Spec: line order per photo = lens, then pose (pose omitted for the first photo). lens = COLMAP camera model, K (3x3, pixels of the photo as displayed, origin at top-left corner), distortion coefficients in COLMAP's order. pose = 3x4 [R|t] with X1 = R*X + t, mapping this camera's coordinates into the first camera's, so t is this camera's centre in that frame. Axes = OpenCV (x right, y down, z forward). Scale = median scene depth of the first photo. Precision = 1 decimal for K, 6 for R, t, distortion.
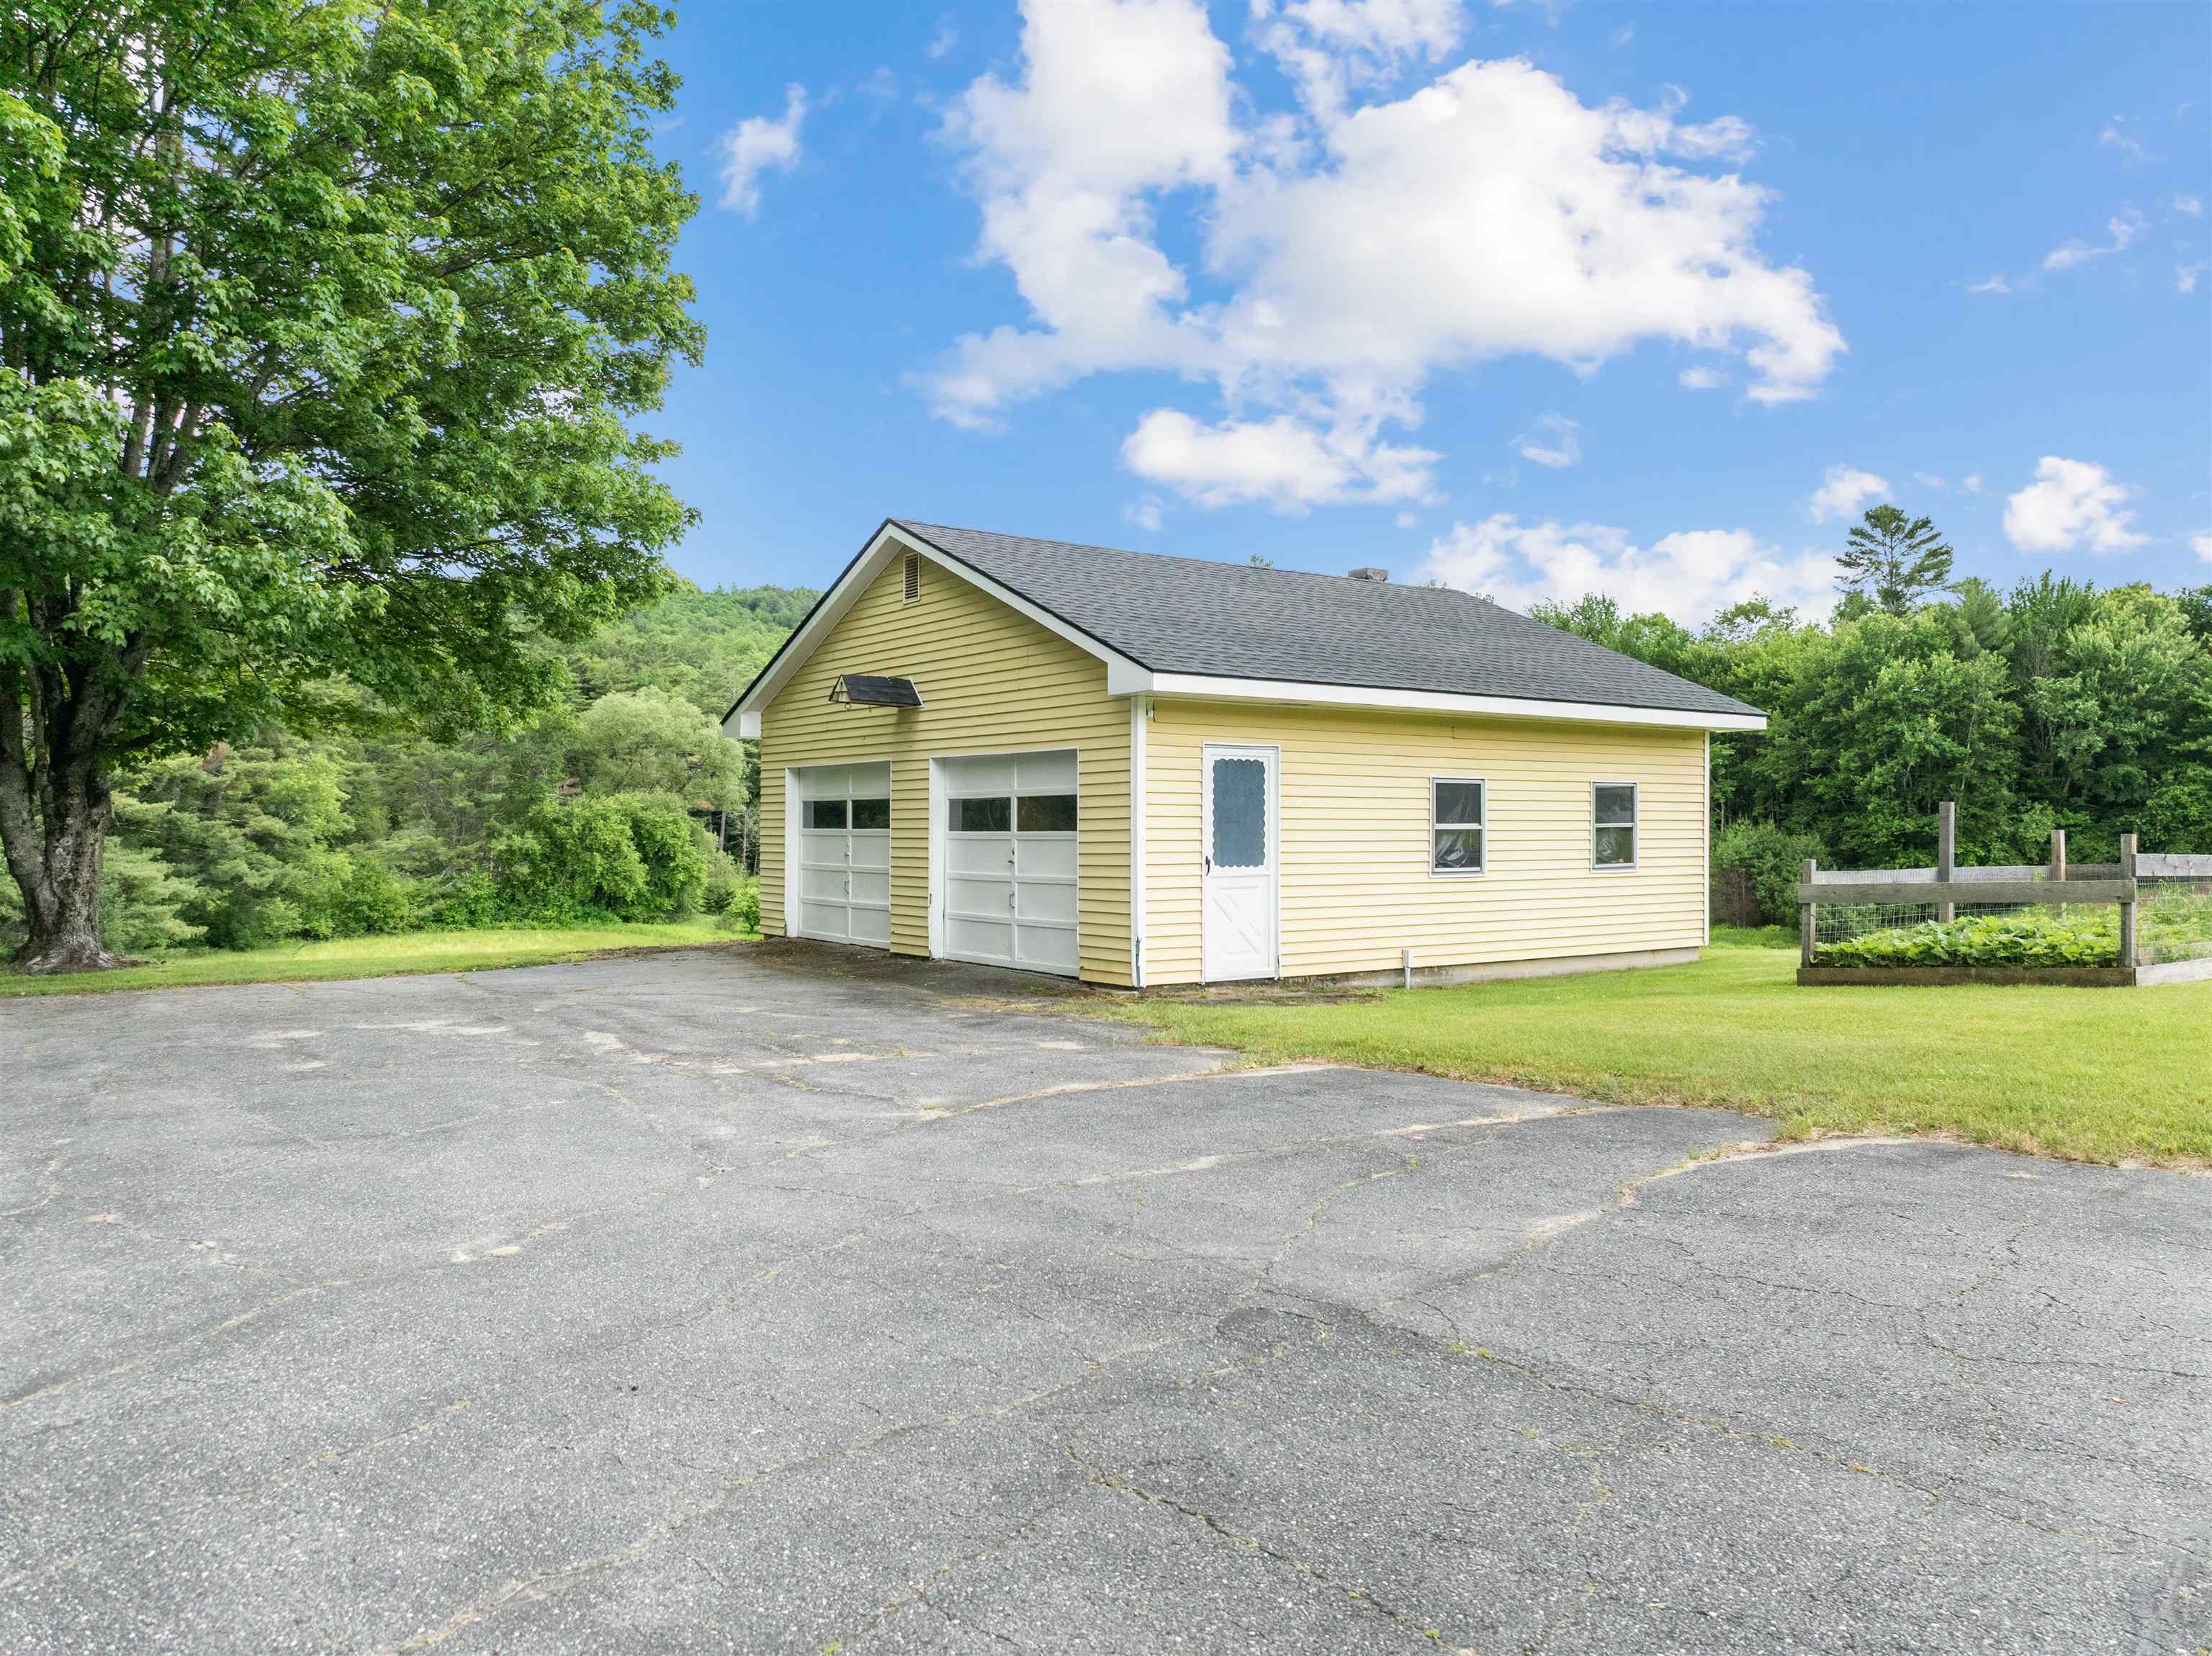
lens RADIAL K [[1582.0, 0, 1114.0], [0, 1582.0, 801.3], [0, 0, 1]] dist [-0.041586, 0.004278]
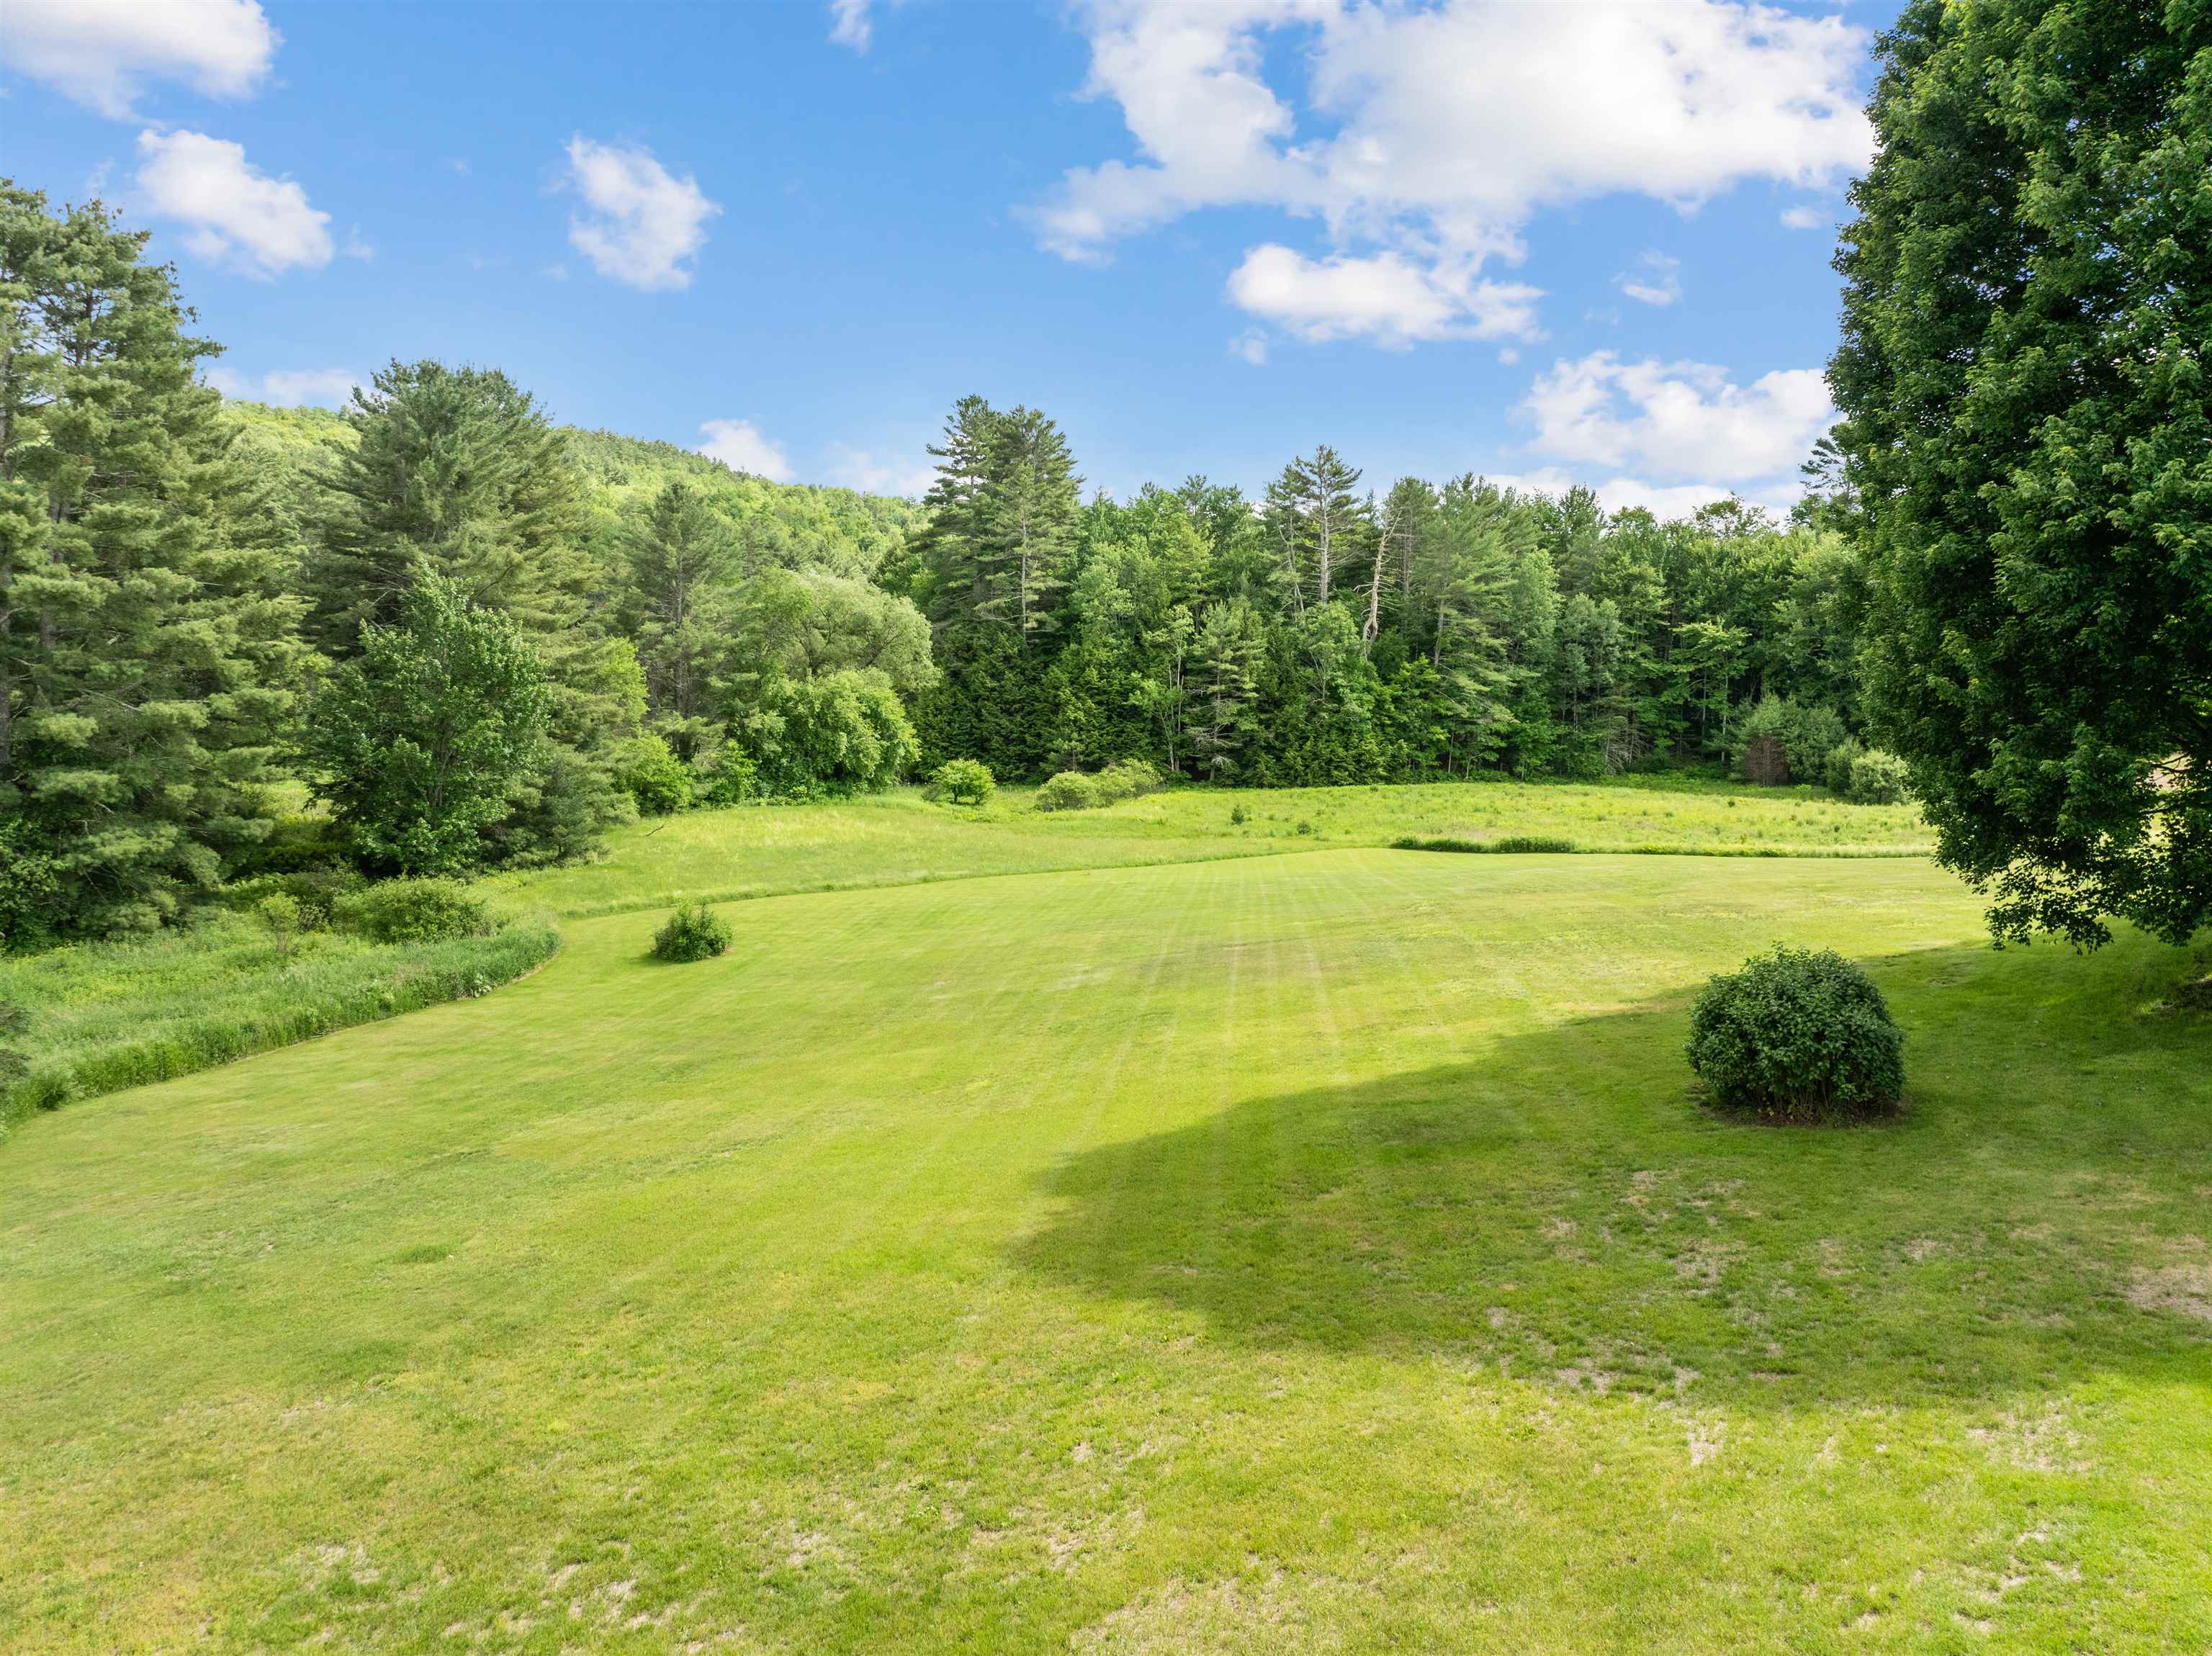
lens RADIAL K [[1558.0, 0, 1113.4], [0, 1558.0, 822.5], [0, 0, 1]] dist [-0.033285, -0.001580]
pose [[0.978927, -0.017826, 0.203431, -0.359685], [-0.005054, 0.993763, 0.111399, -0.022538], [-0.204148, -0.110080, 0.972731, -0.048844]]
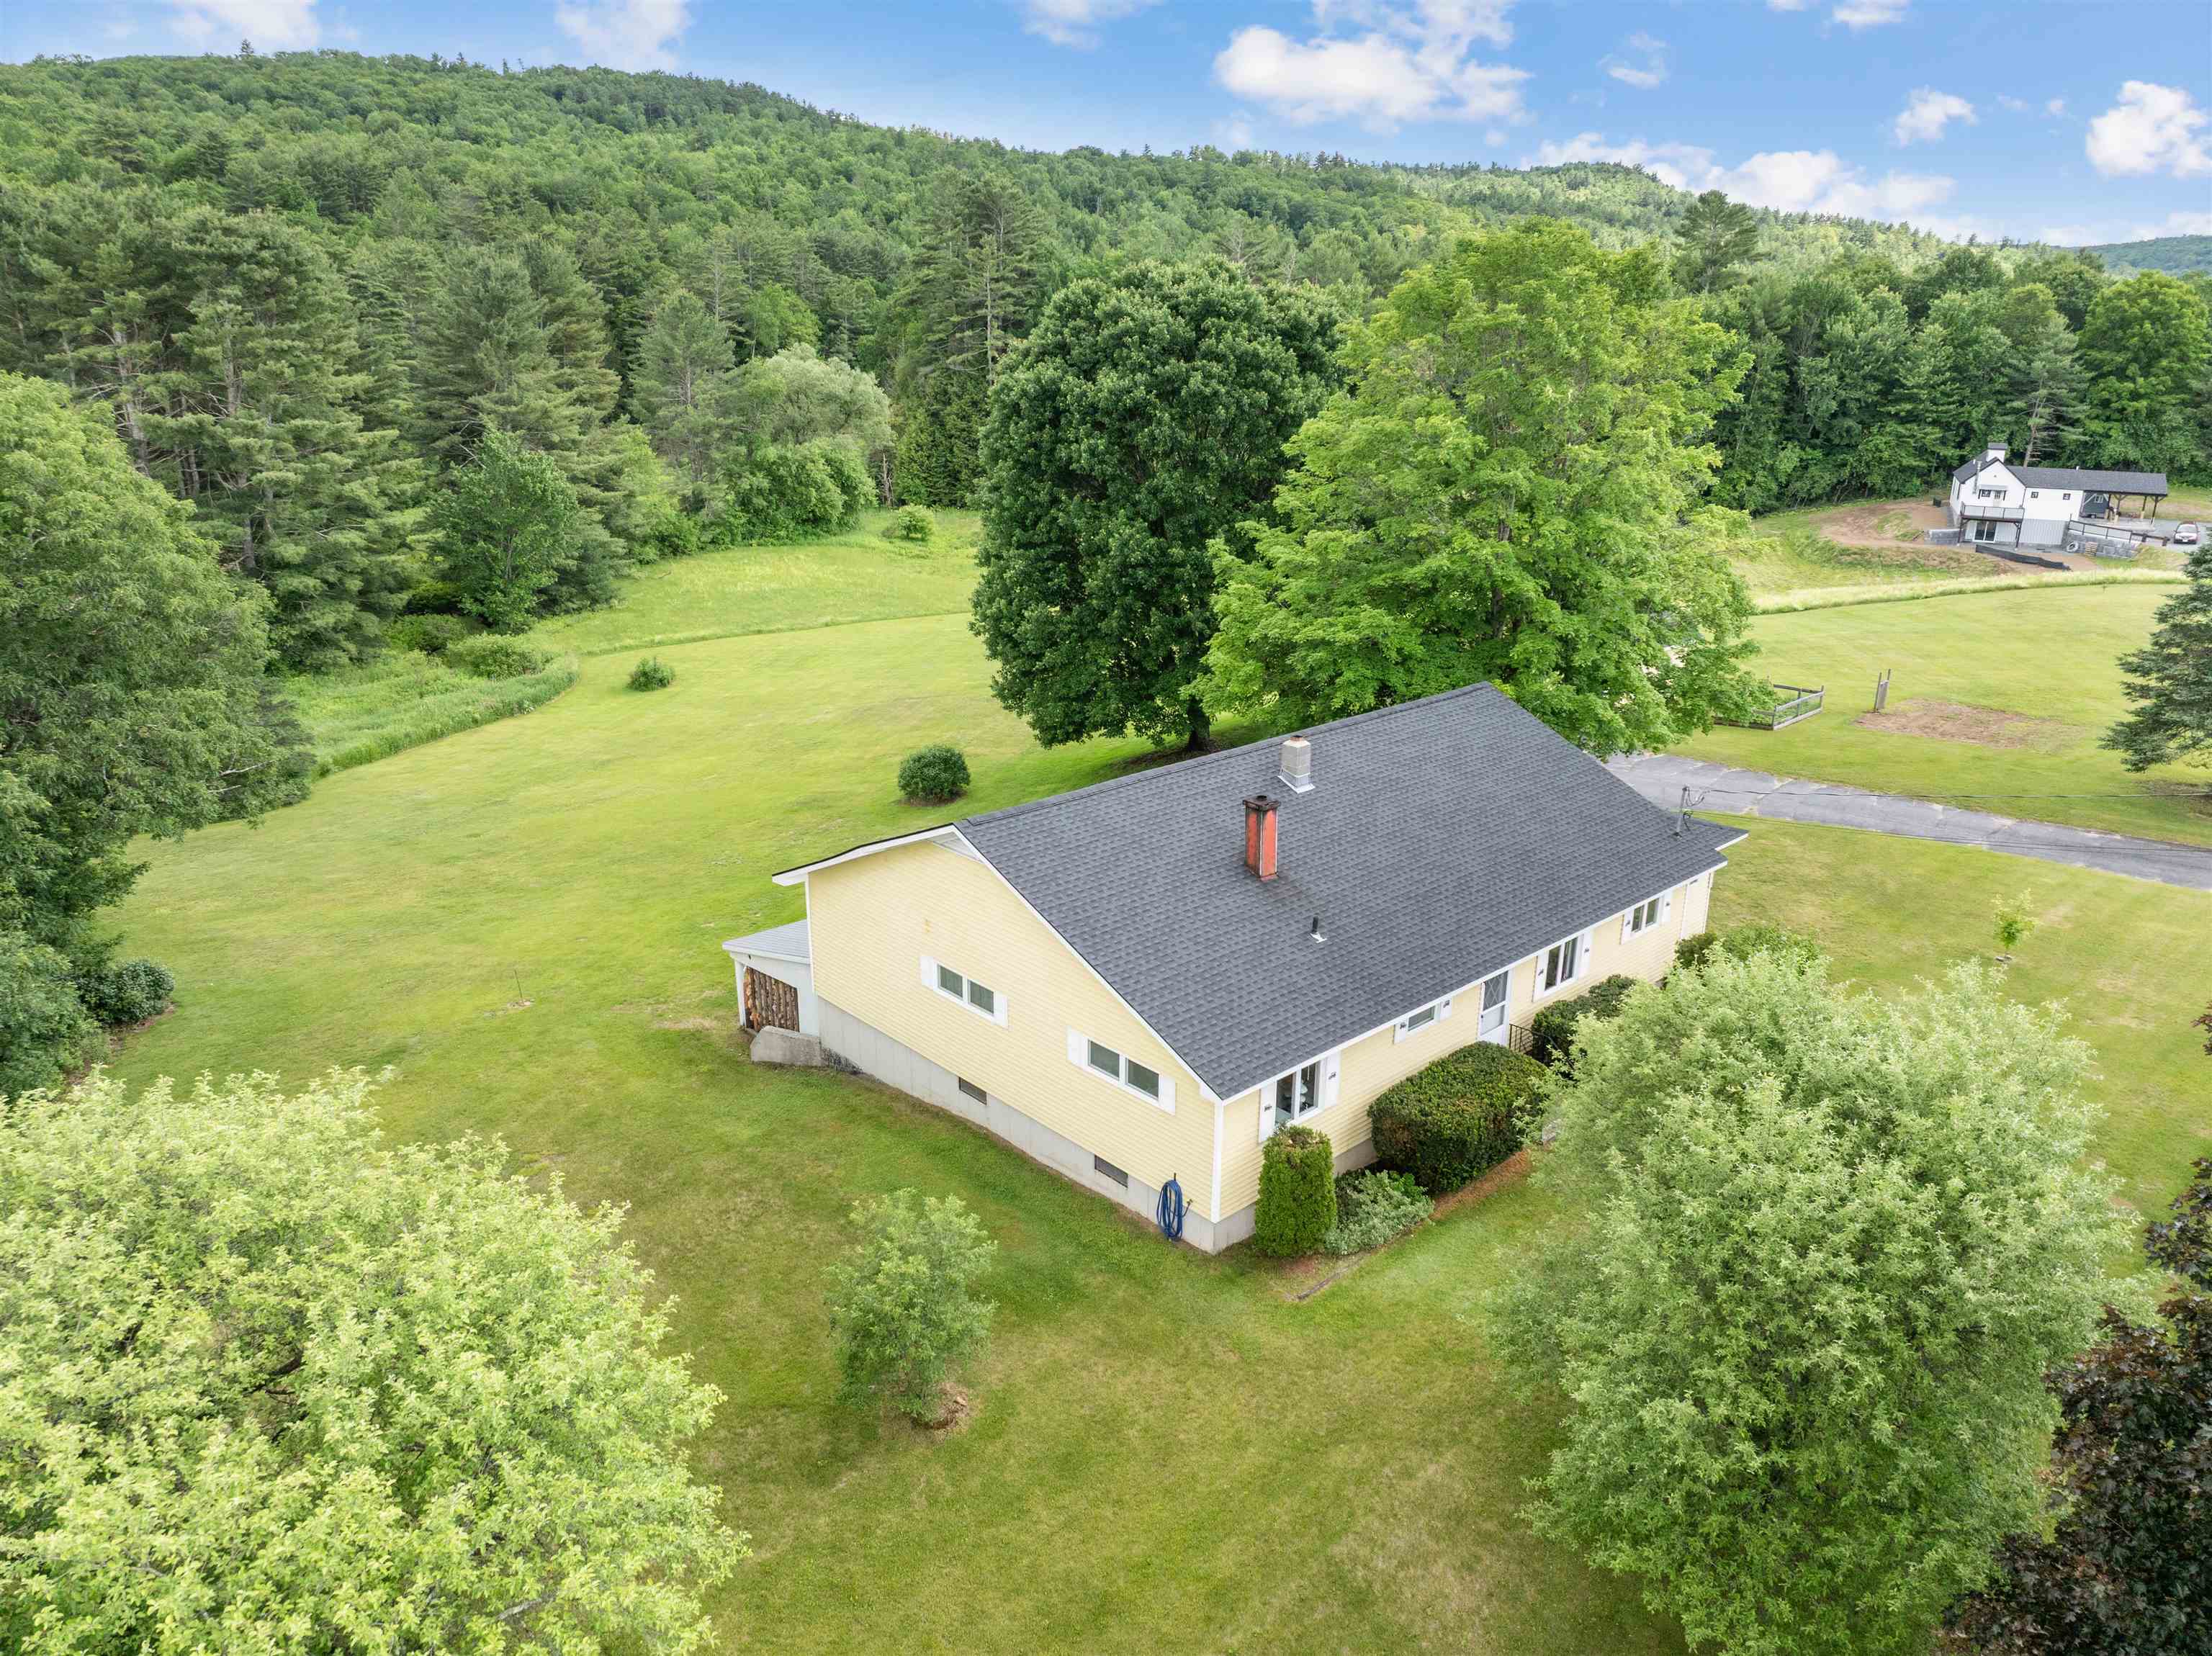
lens RADIAL K [[1558.0, 0, 1113.4], [0, 1558.0, 822.5], [0, 0, 1]] dist [-0.033285, -0.001580]
pose [[0.991617, -0.036553, 0.123938, -0.242967], [-0.006487, 0.943863, 0.330274, -0.142211], [-0.129052, -0.328309, 0.935713, -0.413690]]
